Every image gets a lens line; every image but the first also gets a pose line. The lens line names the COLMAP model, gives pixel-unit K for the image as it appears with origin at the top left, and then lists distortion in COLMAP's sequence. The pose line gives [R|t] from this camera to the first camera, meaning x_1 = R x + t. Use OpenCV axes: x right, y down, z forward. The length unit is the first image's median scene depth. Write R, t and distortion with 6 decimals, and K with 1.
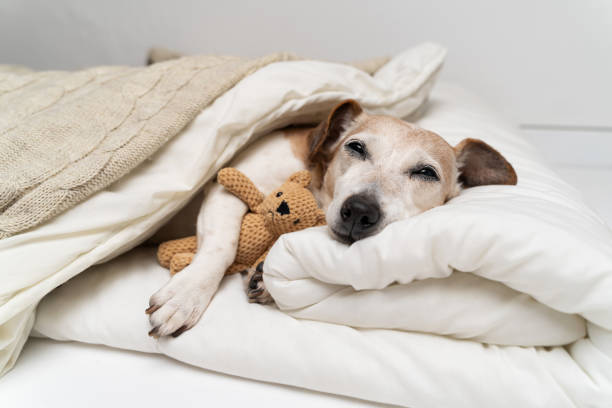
lens RADIAL K [[401.2, 0, 306.0], [0, 401.2, 204.0], [0, 0, 1]] dist [-0.110328, 0.076950]
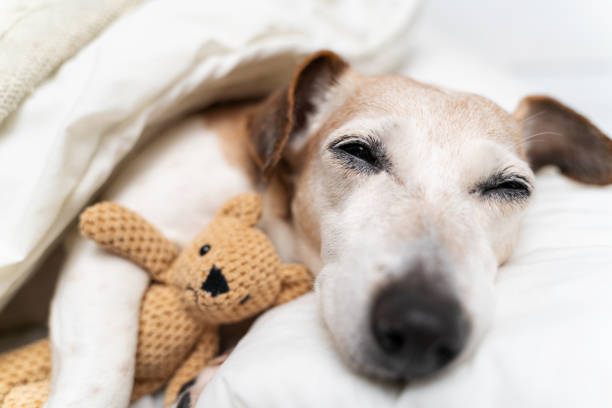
lens RADIAL K [[401.2, 0, 306.0], [0, 401.2, 204.0], [0, 0, 1]] dist [-0.110328, 0.076950]
pose [[0.985931, -0.101523, 0.132789, -0.000276], [0.084906, 0.988476, 0.125323, -0.132633], [-0.143982, -0.112285, 0.983189, 0.477144]]
